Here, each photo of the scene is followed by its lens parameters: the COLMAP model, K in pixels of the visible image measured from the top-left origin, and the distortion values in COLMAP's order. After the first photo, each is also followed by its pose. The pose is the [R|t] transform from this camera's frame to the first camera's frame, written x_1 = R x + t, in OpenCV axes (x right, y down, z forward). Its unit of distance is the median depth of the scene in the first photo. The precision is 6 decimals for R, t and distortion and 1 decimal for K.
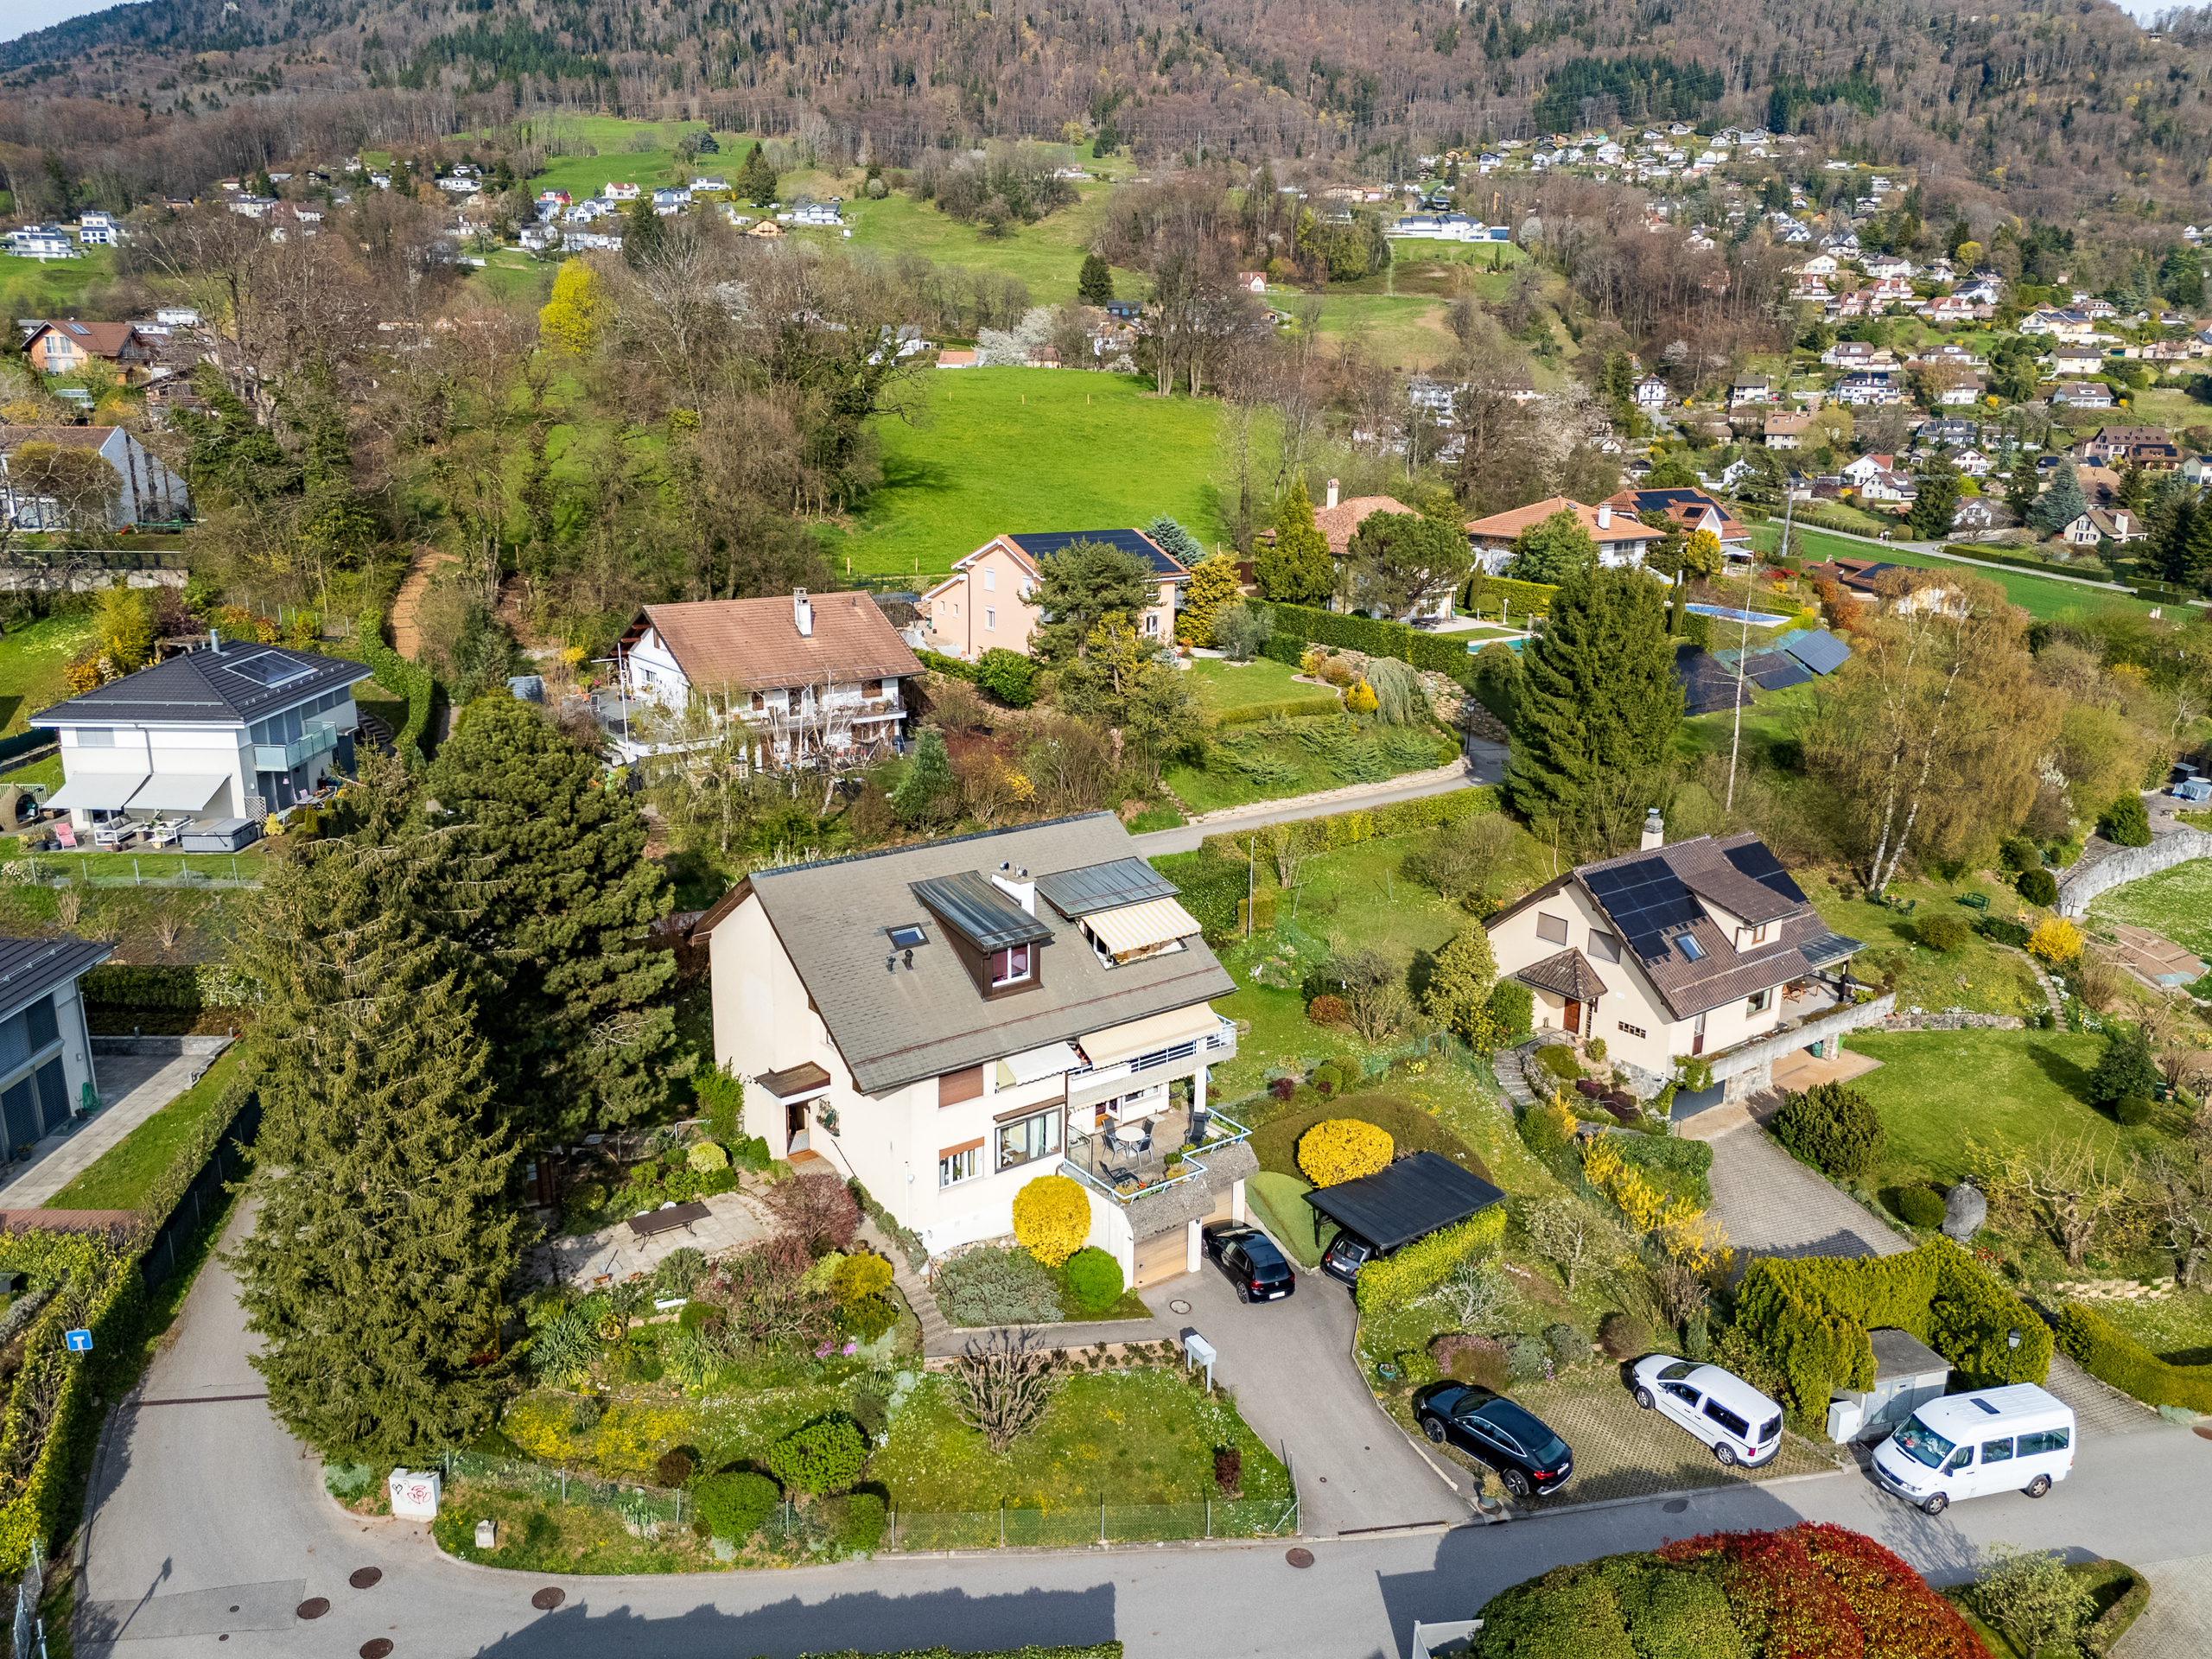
lens RADIAL K [[1626.9, 0, 1113.4], [0, 1626.9, 821.0], [0, 0, 1]] dist [0.060667, -0.055301]
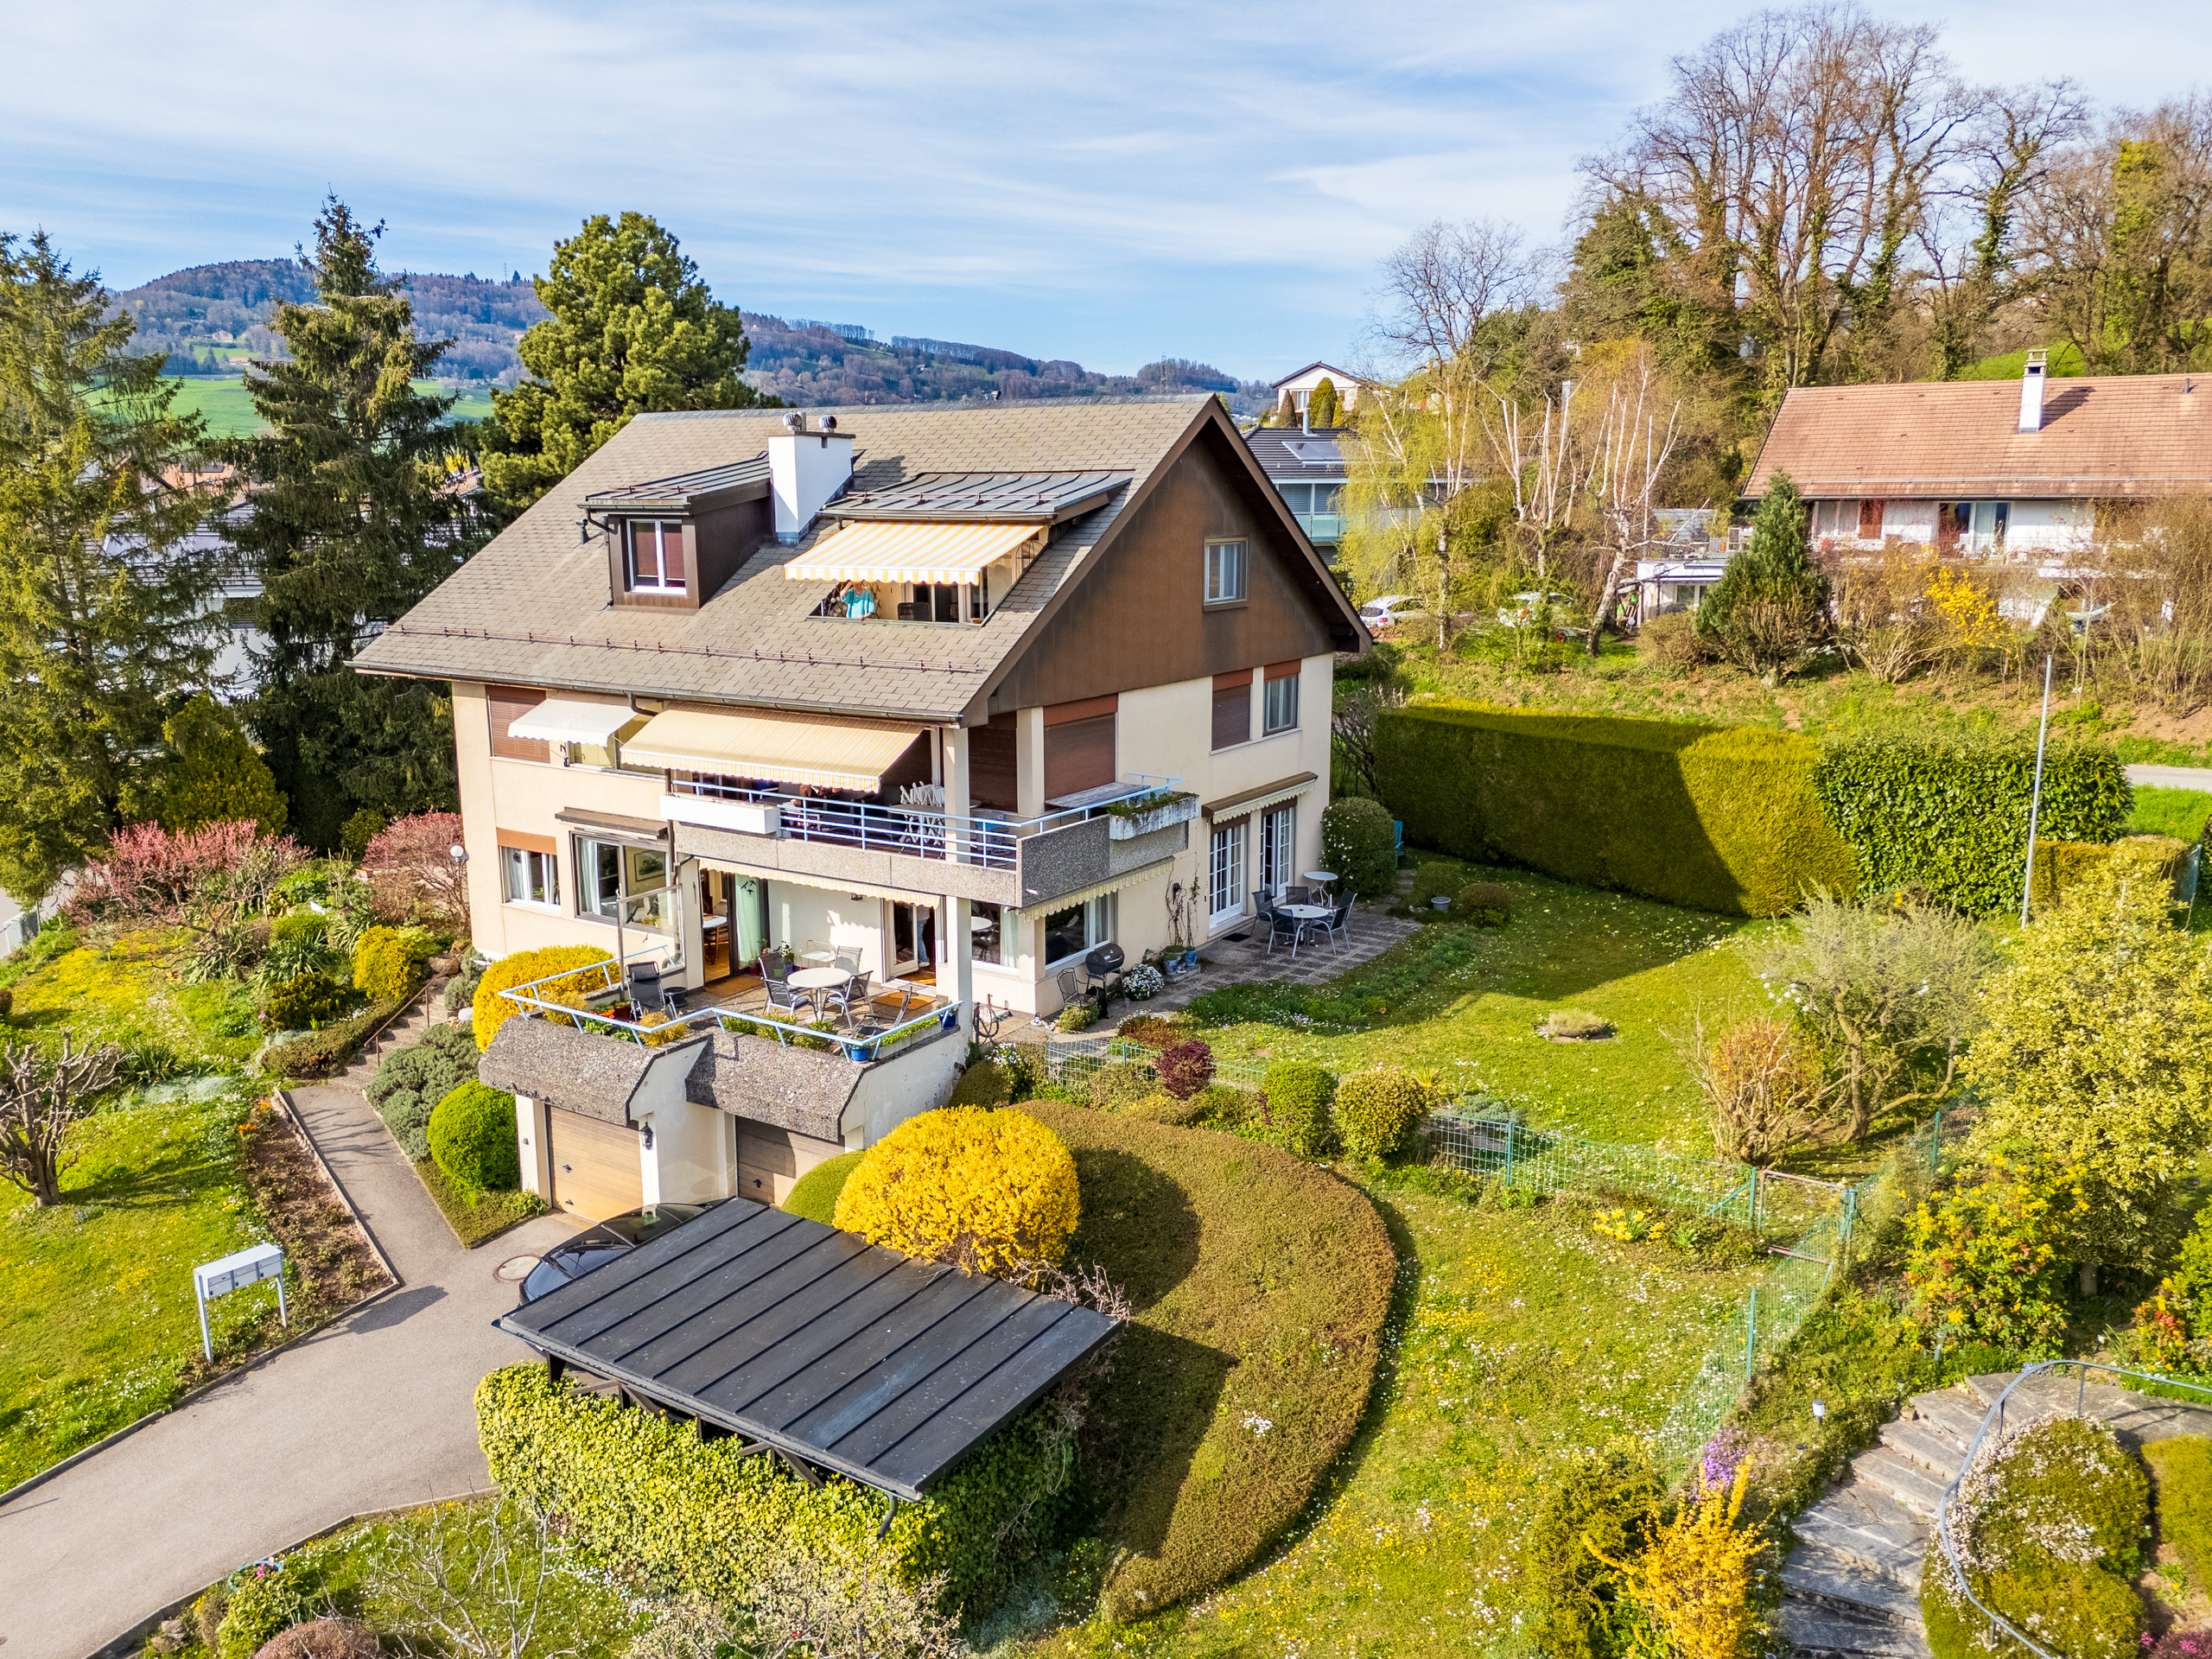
lens RADIAL K [[1626.9, 0, 1113.4], [0, 1626.9, 821.0], [0, 0, 1]] dist [0.060667, -0.055301]
pose [[0.333789, 0.164080, -0.928258, 0.279985], [-0.232680, 0.968605, 0.087543, 0.048874], [0.913479, 0.186766, 0.361488, 0.519969]]
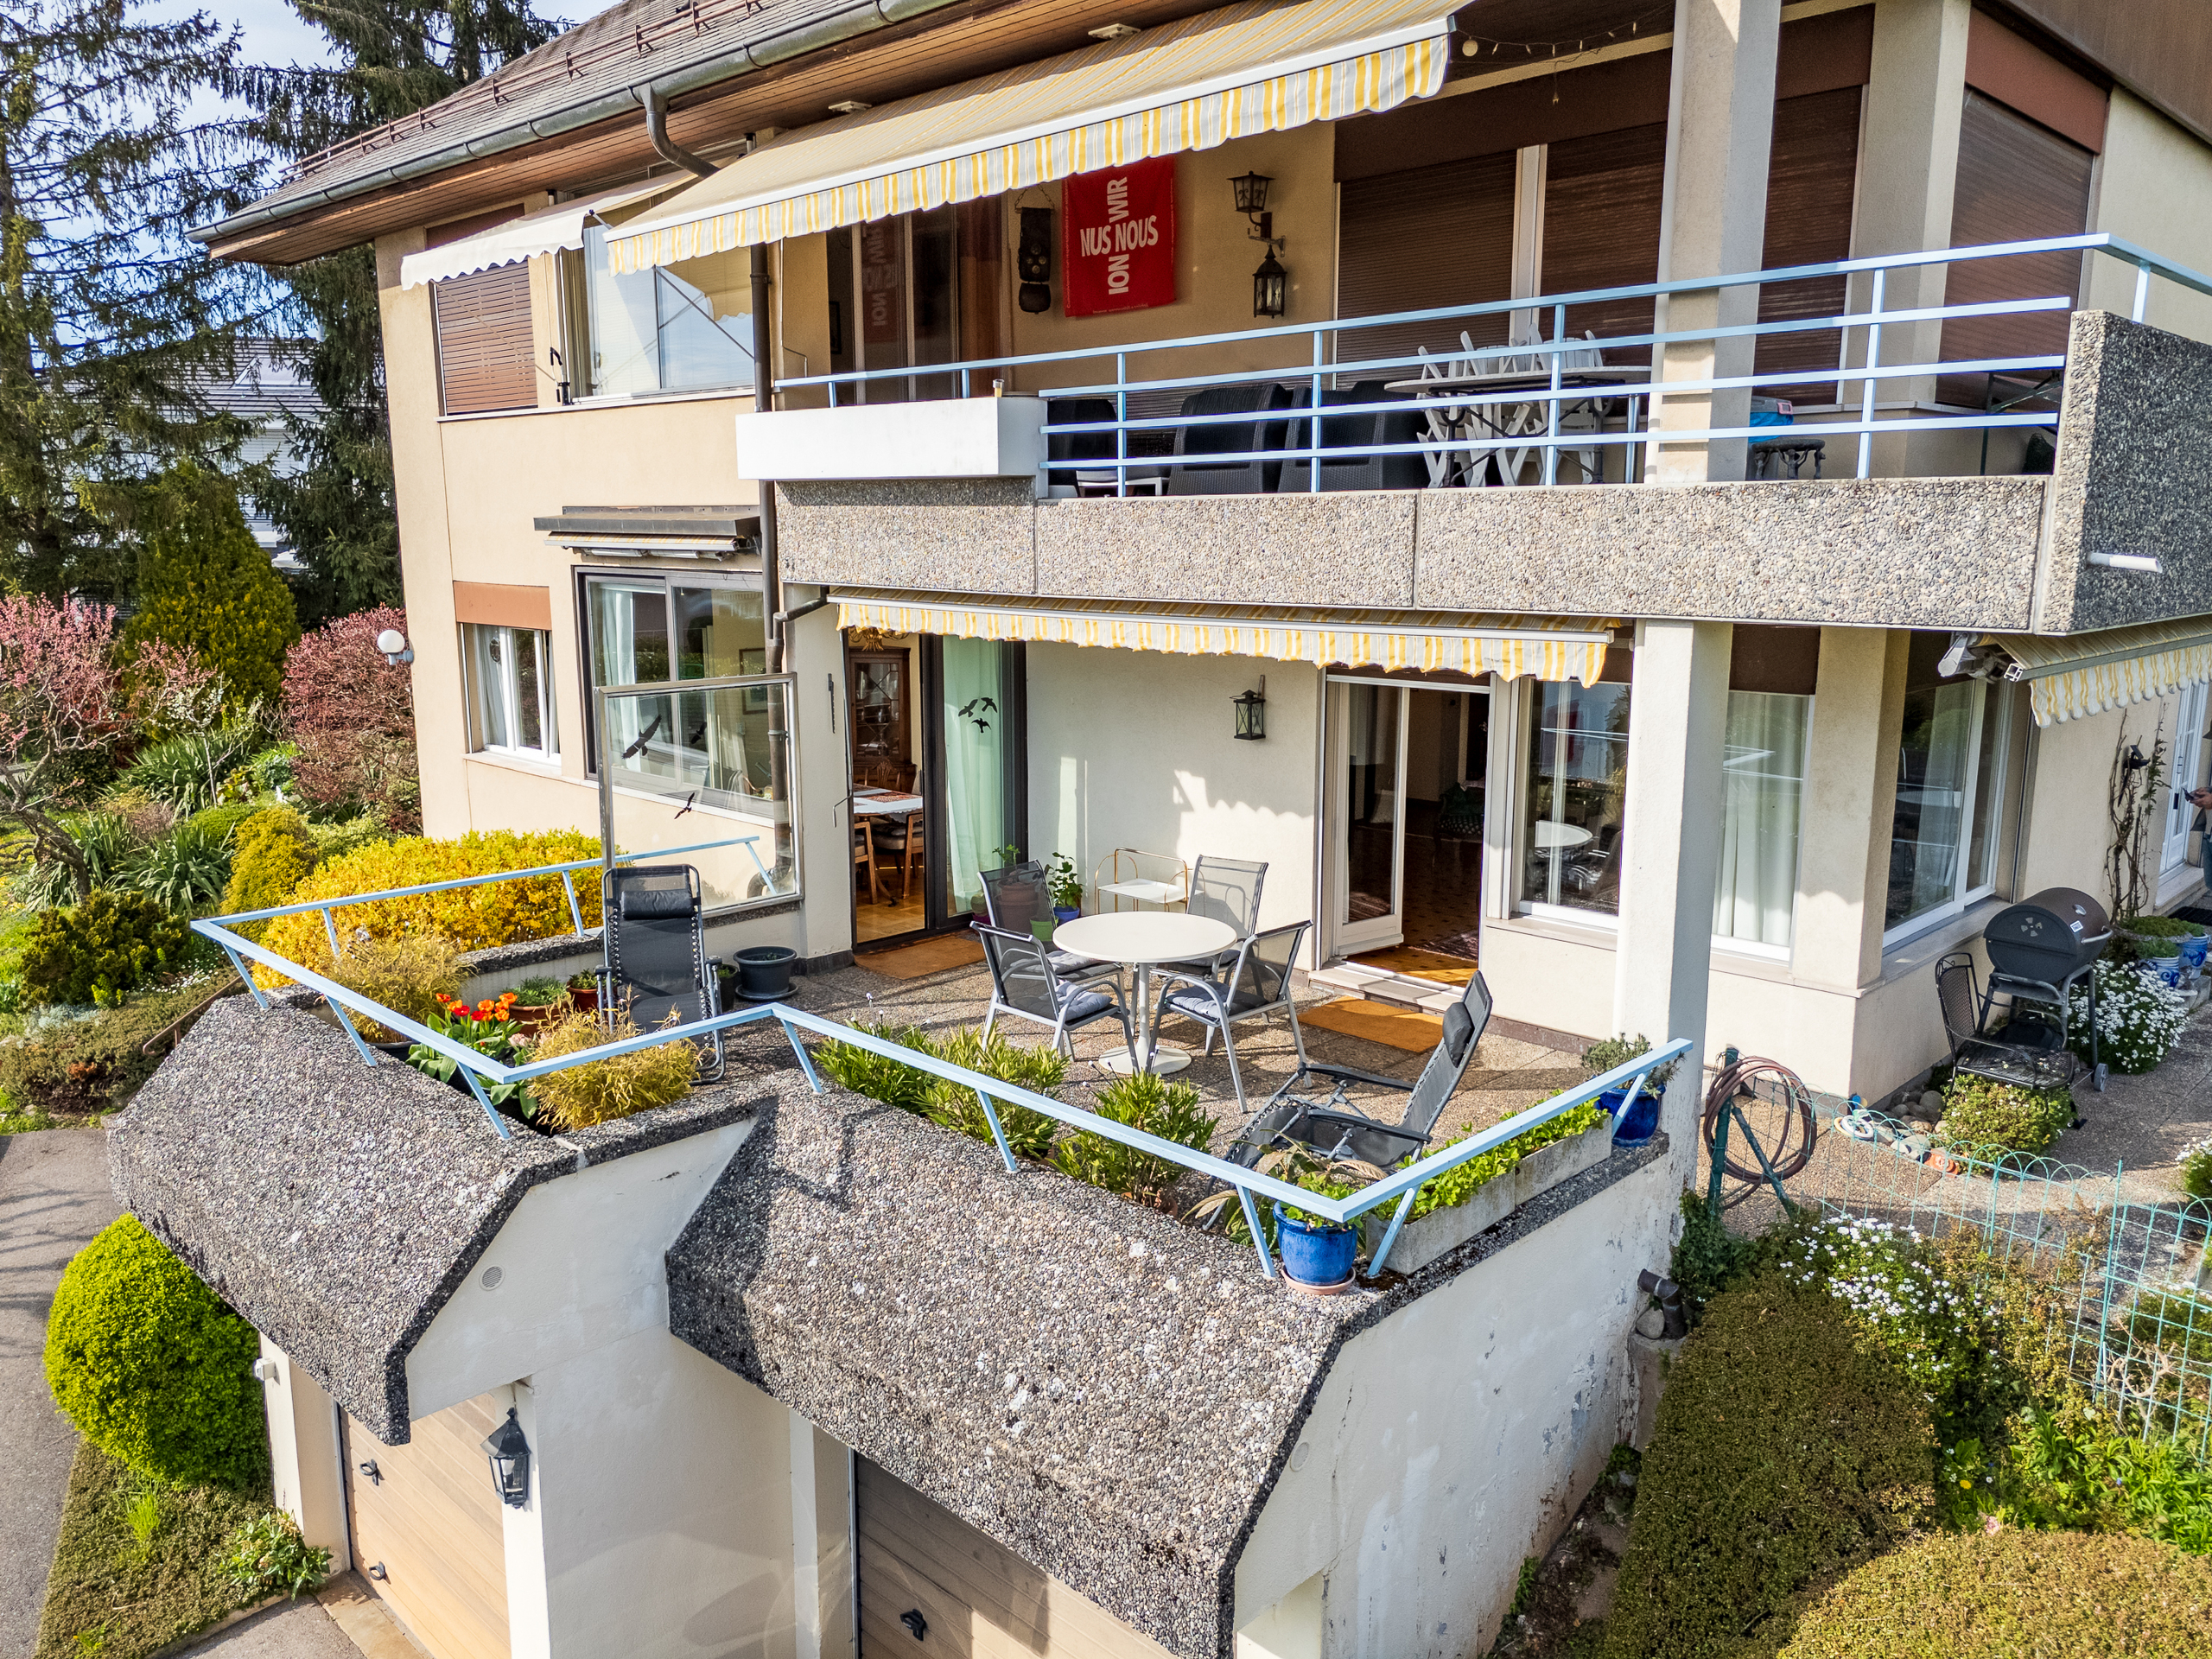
lens RADIAL K [[1626.9, 0, 1113.4], [0, 1626.9, 821.0], [0, 0, 1]] dist [0.060667, -0.055301]
pose [[0.141200, 0.158380, -0.977230, 0.095977], [-0.249627, 0.960919, 0.119668, 0.094459], [0.957992, 0.227046, 0.175218, 0.560762]]
